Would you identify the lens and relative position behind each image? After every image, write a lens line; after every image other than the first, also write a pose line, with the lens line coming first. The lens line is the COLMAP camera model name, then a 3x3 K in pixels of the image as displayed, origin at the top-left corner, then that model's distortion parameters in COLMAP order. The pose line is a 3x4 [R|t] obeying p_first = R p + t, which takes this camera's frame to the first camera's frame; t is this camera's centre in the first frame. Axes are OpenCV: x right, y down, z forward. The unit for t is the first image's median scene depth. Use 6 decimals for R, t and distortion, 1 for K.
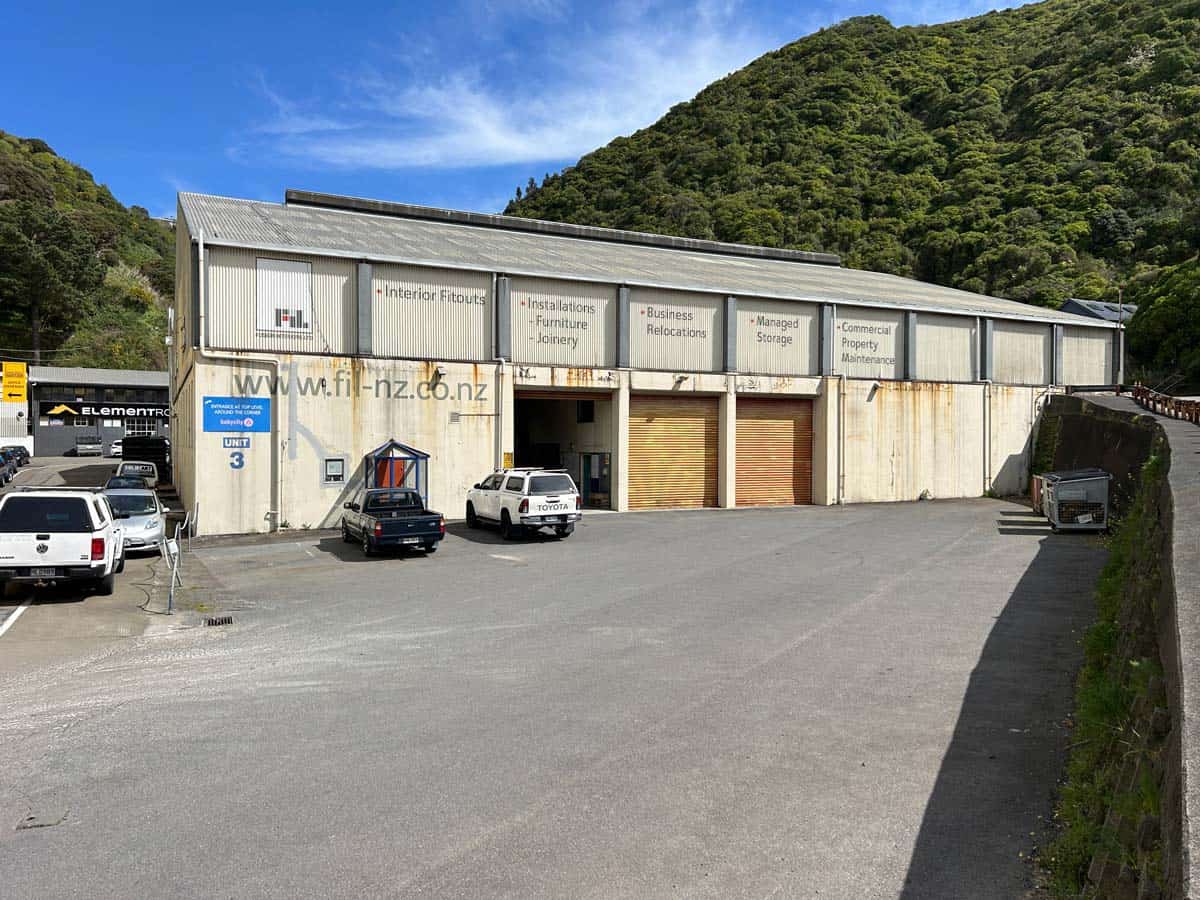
lens RADIAL K [[906.7, 0, 595.3], [0, 906.7, 450.4], [0, 0, 1]] dist [0.039737, -0.024775]
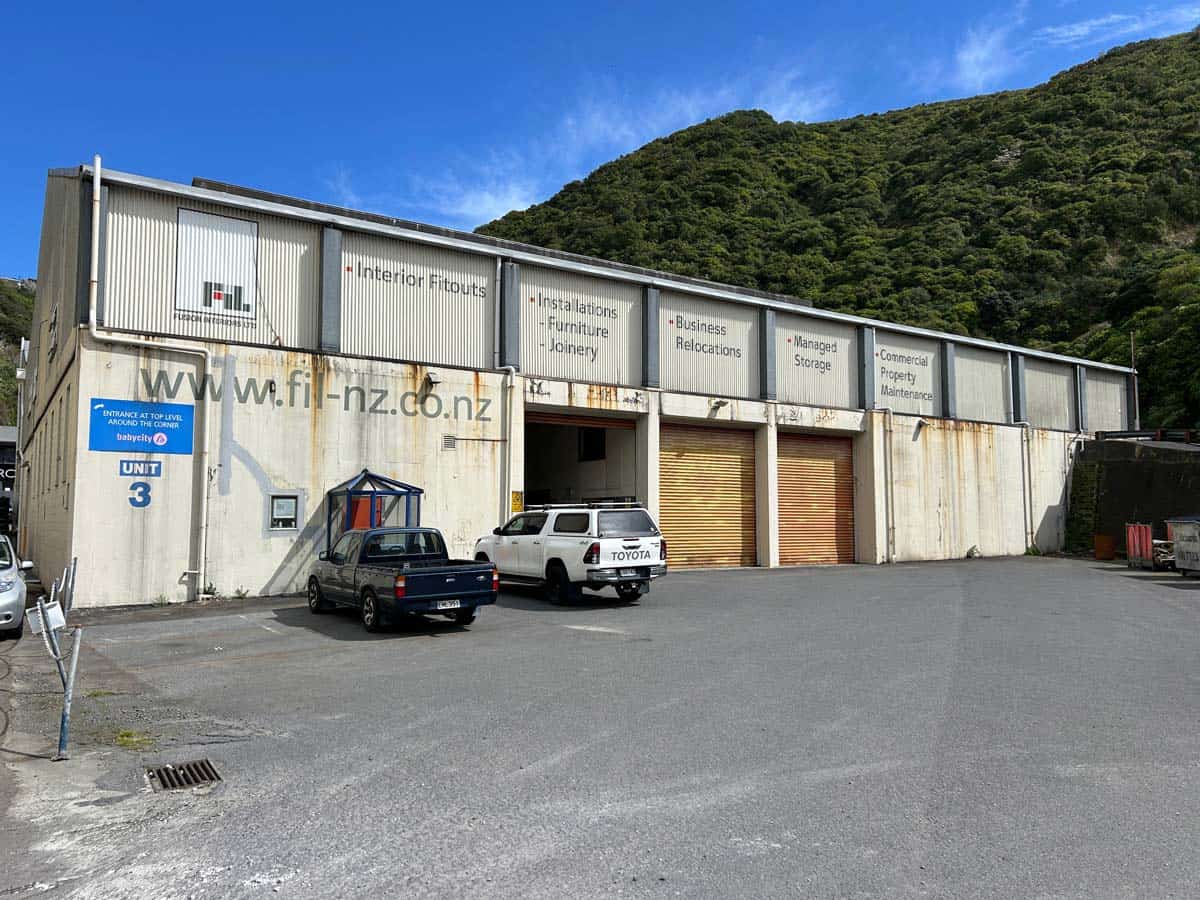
lens RADIAL K [[906.7, 0, 601.7], [0, 906.7, 452.1], [0, 0, 1]] dist [0.039737, -0.024775]
pose [[0.990309, 0.007133, 0.138702, -0.114379], [0.004708, 0.996382, -0.084852, 0.029517], [-0.138805, 0.084682, 0.986692, 0.217516]]
